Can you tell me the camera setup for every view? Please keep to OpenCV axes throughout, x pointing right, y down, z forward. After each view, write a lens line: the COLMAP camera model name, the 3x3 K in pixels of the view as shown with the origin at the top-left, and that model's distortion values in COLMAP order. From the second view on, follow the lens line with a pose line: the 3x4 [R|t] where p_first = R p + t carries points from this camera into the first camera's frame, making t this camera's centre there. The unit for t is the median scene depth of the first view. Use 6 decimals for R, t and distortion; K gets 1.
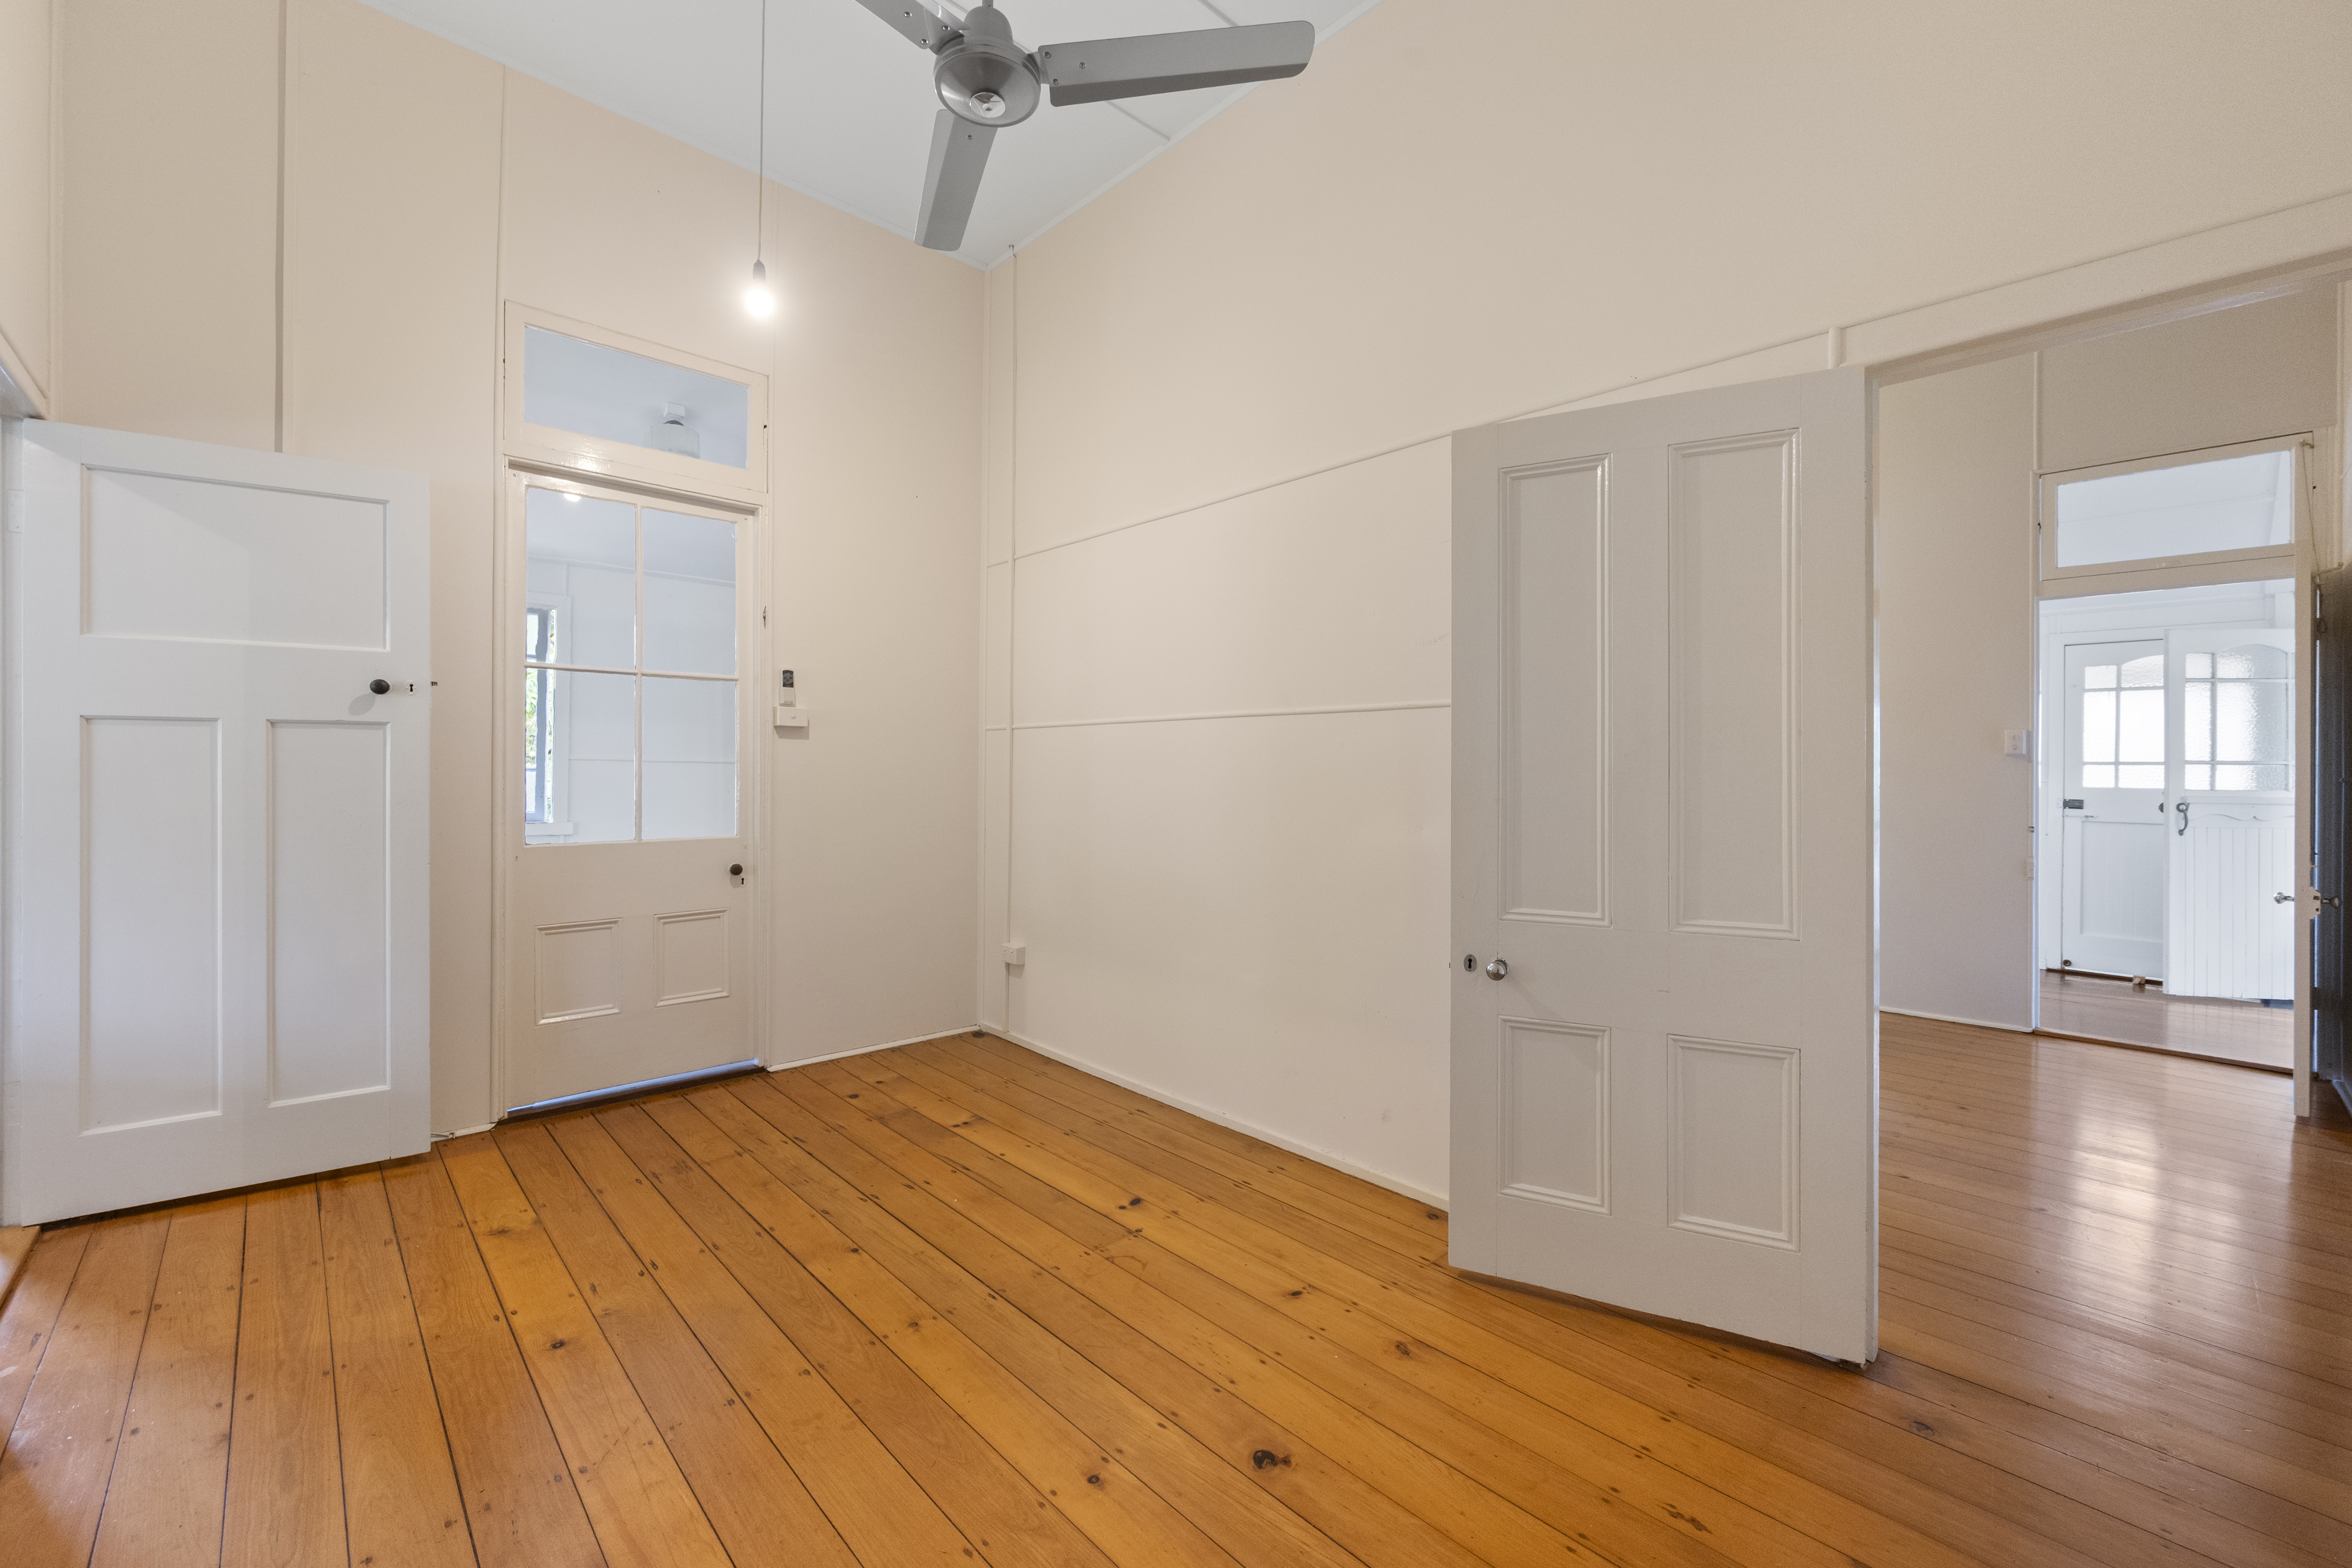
lens RADIAL K [[934.8, 0, 1179.3], [0, 934.8, 787.6], [0, 0, 1]] dist [0.001716, 0.000040]
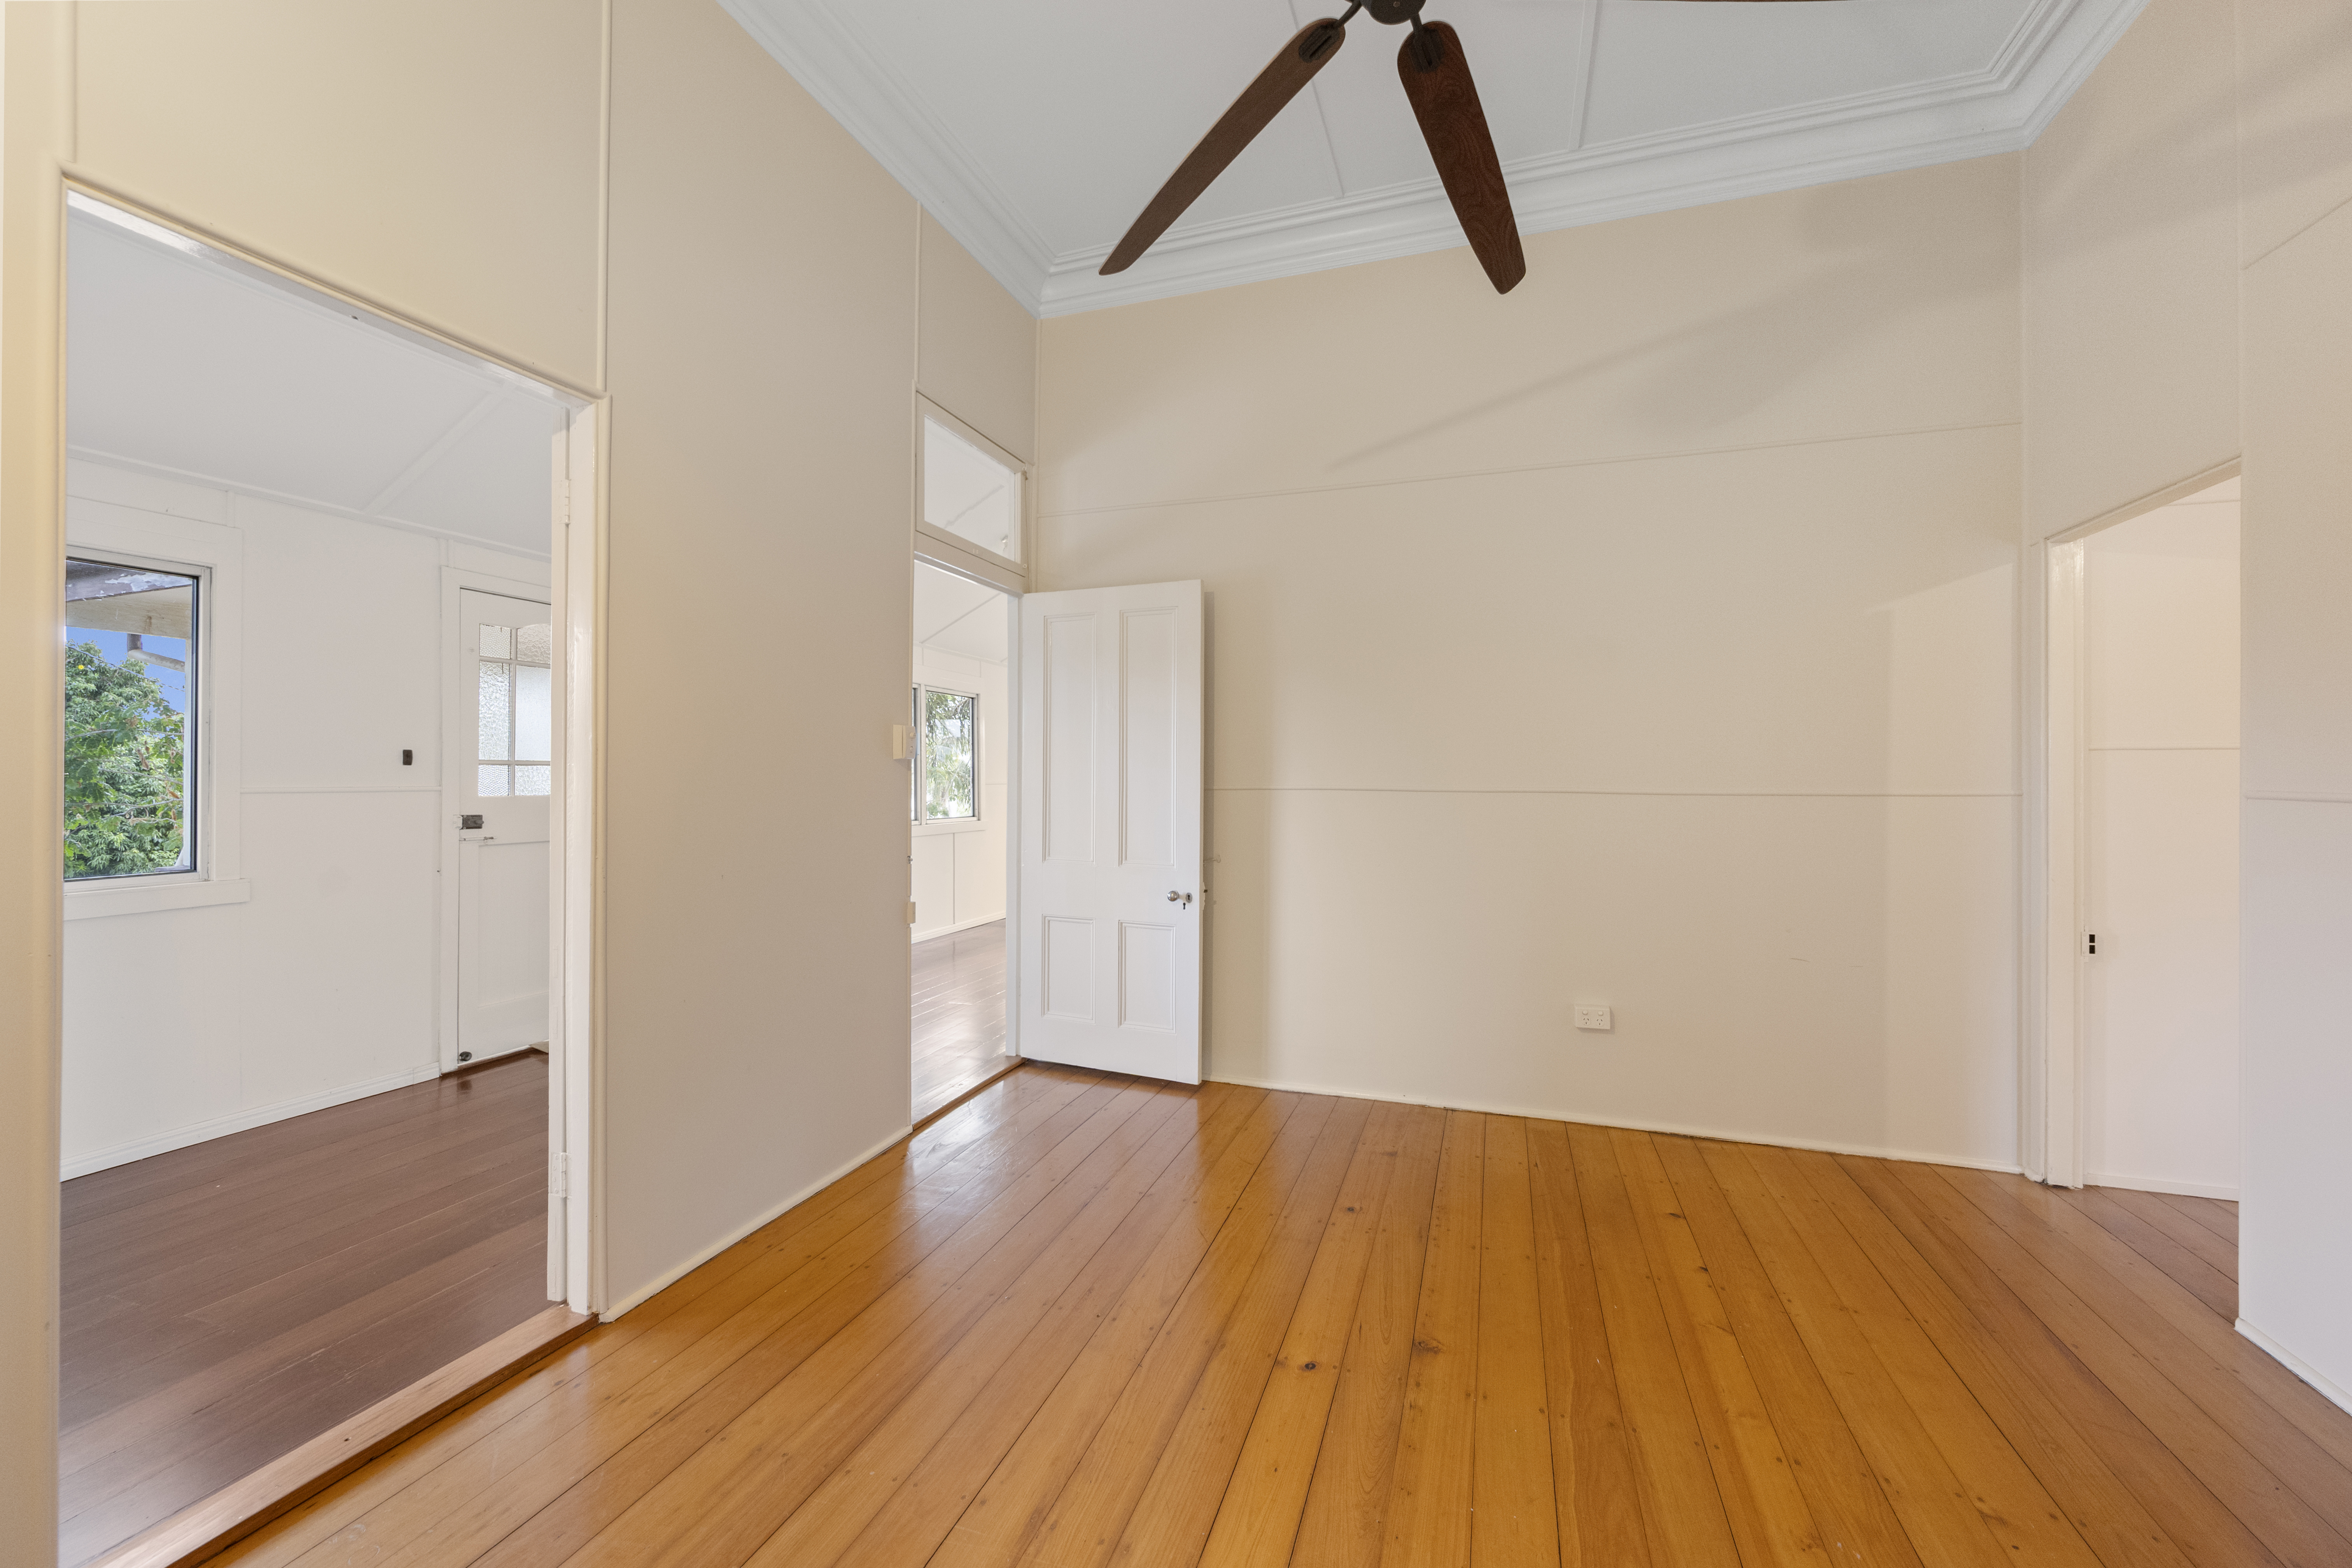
lens RADIAL K [[934.8, 0, 1184.6], [0, 934.8, 781.7], [0, 0, 1]] dist [0.001716, 0.000040]
pose [[-0.474448, -0.003313, 0.880277, 0.110589], [-0.007054, 0.999975, -0.000039, -0.014574], [-0.880255, -0.006228, -0.474459, 0.873395]]
